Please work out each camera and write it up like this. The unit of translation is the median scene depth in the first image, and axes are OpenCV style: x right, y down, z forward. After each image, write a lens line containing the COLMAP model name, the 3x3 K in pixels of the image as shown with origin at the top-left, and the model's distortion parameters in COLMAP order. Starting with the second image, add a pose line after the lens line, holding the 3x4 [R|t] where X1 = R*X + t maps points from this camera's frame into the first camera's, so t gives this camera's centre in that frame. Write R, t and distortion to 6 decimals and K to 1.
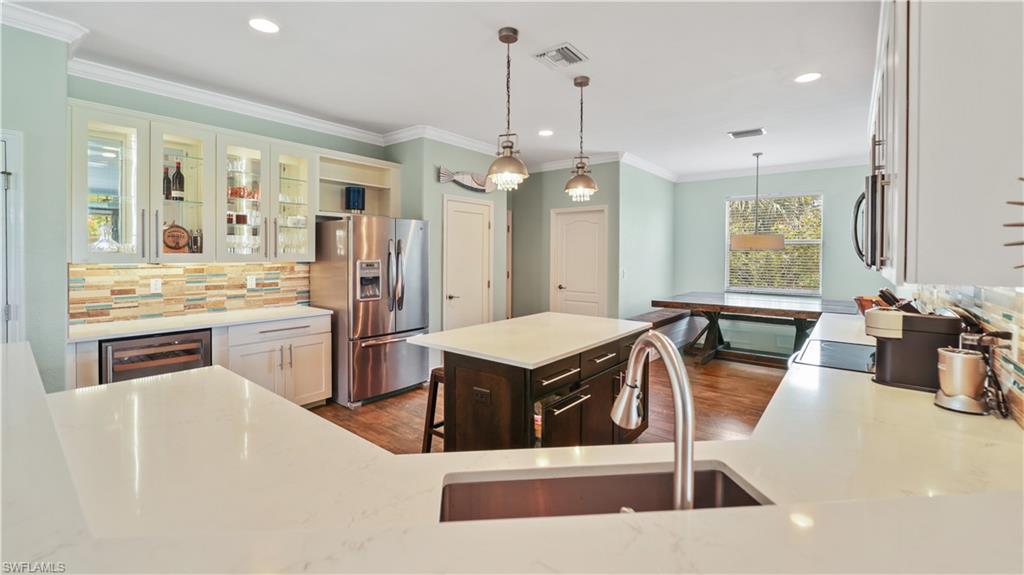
lens RADIAL K [[421.9, 0, 508.0], [0, 421.9, 255.2], [0, 0, 1]] dist [-0.013624, -0.003187]
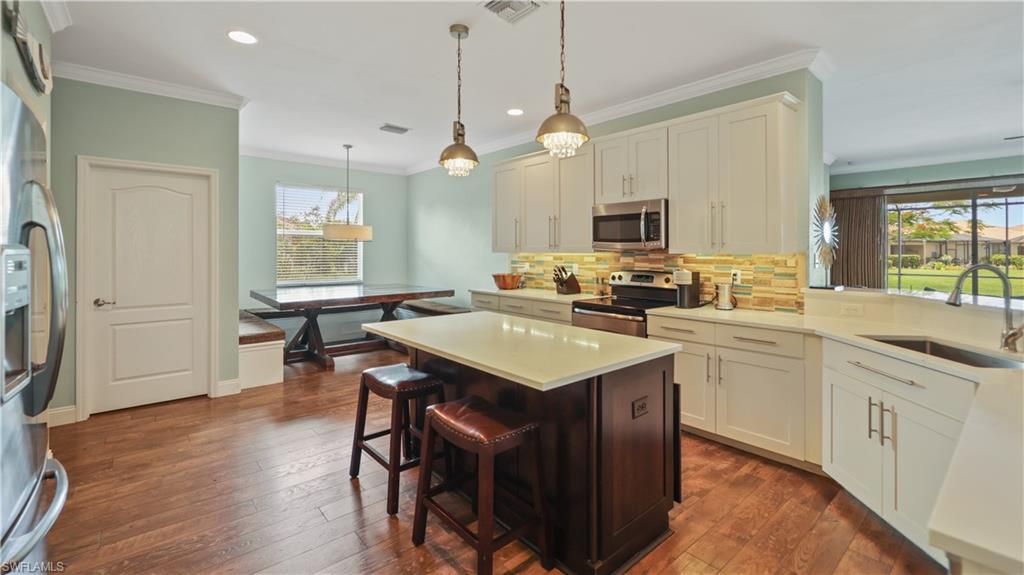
lens RADIAL K [[441.9, 0, 518.0], [0, 441.9, 231.0], [0, 0, 1]] dist [0.001004, -0.001202]
pose [[0.159266, 0.037633, 0.986518, -0.540026], [0.003048, 0.999250, -0.038611, 0.010699], [-0.987231, 0.009156, 0.159032, 0.599528]]
